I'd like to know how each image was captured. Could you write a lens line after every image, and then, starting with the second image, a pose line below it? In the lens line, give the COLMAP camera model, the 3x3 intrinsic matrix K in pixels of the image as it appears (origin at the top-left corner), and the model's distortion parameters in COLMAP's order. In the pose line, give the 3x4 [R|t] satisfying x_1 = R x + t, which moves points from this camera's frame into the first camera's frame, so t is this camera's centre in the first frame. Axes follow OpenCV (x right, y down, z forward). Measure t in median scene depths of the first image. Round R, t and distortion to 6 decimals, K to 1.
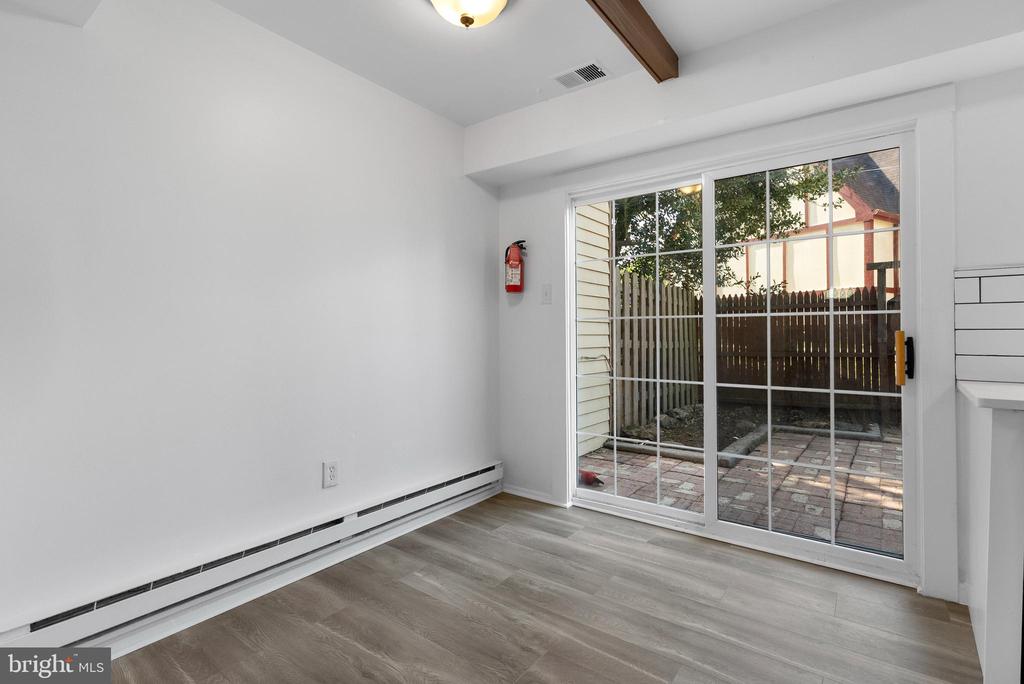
lens RADIAL K [[480.0, 0, 531.9], [0, 480.0, 321.9], [0, 0, 1]] dist [-0.004208, 0.001946]
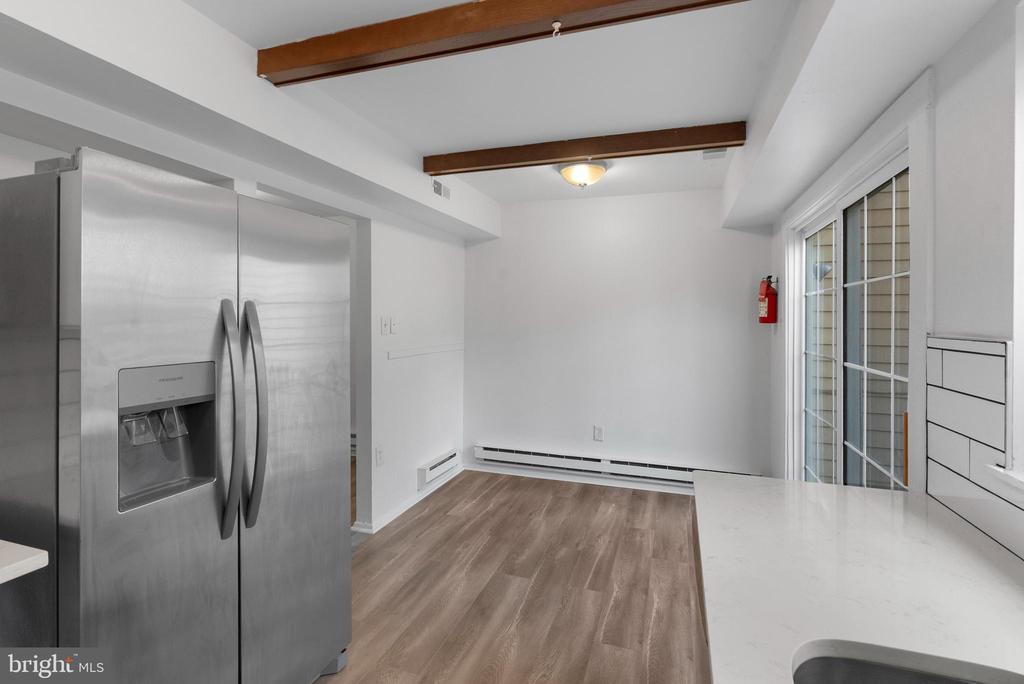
lens RADIAL K [[480.0, 0, 531.9], [0, 480.0, 321.9], [0, 0, 1]] dist [-0.004208, 0.001946]
pose [[0.329333, 0.014503, -0.944102, 1.349416], [0.006147, 0.999828, 0.017503, -0.143785], [0.944194, -0.011568, 0.329187, 0.229636]]
